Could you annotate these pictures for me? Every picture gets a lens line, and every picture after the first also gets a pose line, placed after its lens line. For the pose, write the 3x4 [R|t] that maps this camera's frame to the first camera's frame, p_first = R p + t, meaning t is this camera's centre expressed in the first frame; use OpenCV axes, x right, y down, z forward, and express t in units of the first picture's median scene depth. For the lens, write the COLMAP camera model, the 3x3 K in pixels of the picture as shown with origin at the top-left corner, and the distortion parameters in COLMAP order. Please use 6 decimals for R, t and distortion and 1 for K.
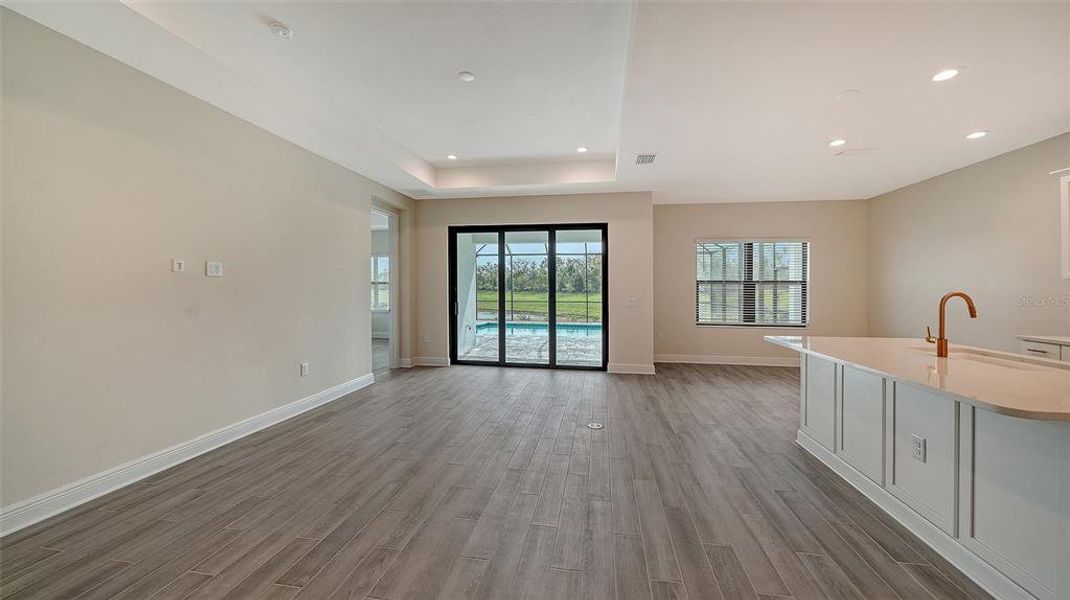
lens RADIAL K [[378.9, 0, 560.0], [0, 378.9, 289.8], [0, 0, 1]] dist [-0.003384, 0.000077]
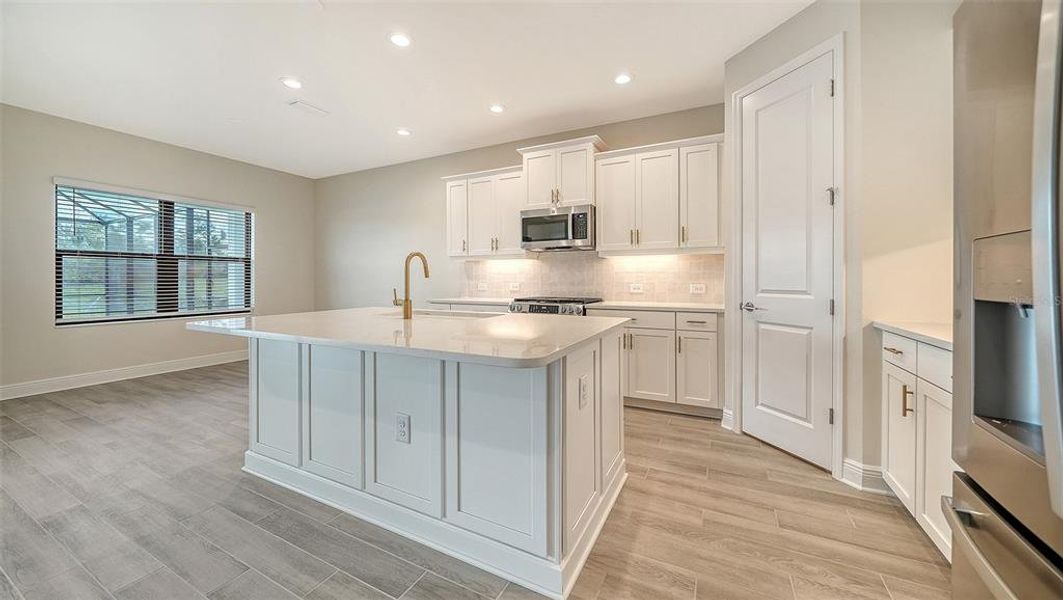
lens RADIAL K [[376.5, 0, 523.0], [0, 376.5, 277.5], [0, 0, 1]] dist [-0.003384, 0.000077]
pose [[0.351341, 0.002351, 0.936245, 0.167697], [0.005511, 0.999974, -0.004579, 0.057928], [-0.936231, 0.006768, 0.351319, 0.290233]]
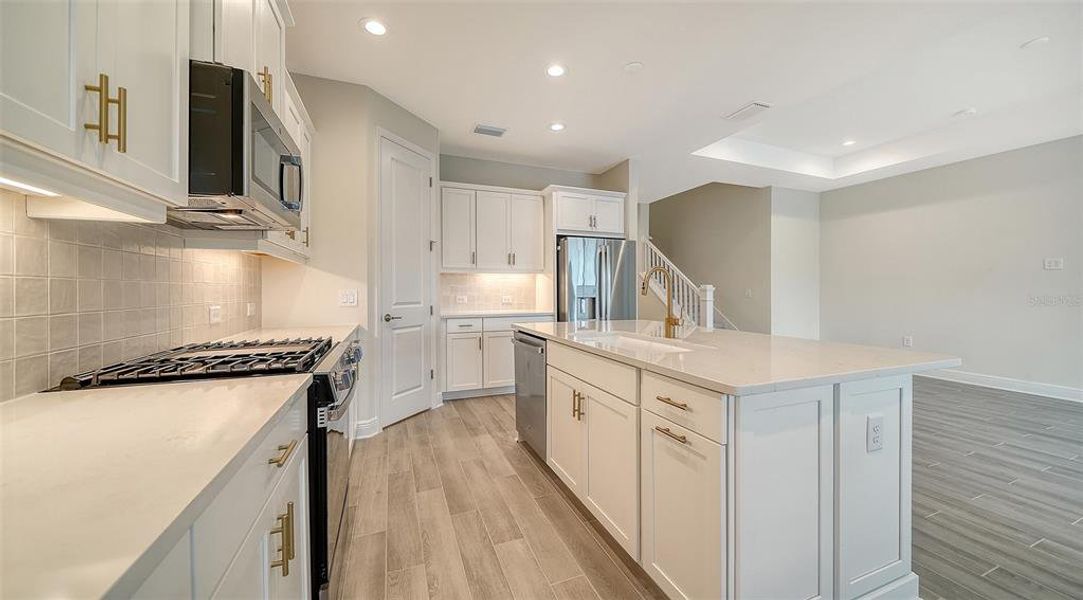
lens RADIAL K [[381.3, 0, 542.9], [0, 381.3, 291.3], [0, 0, 1]] dist [0.001140, -0.000004]
pose [[-0.880279, 0.004035, -0.474439, 1.272256], [0.001733, 0.999985, 0.005289, 0.047101], [0.474453, 0.003833, -0.880272, 1.218913]]
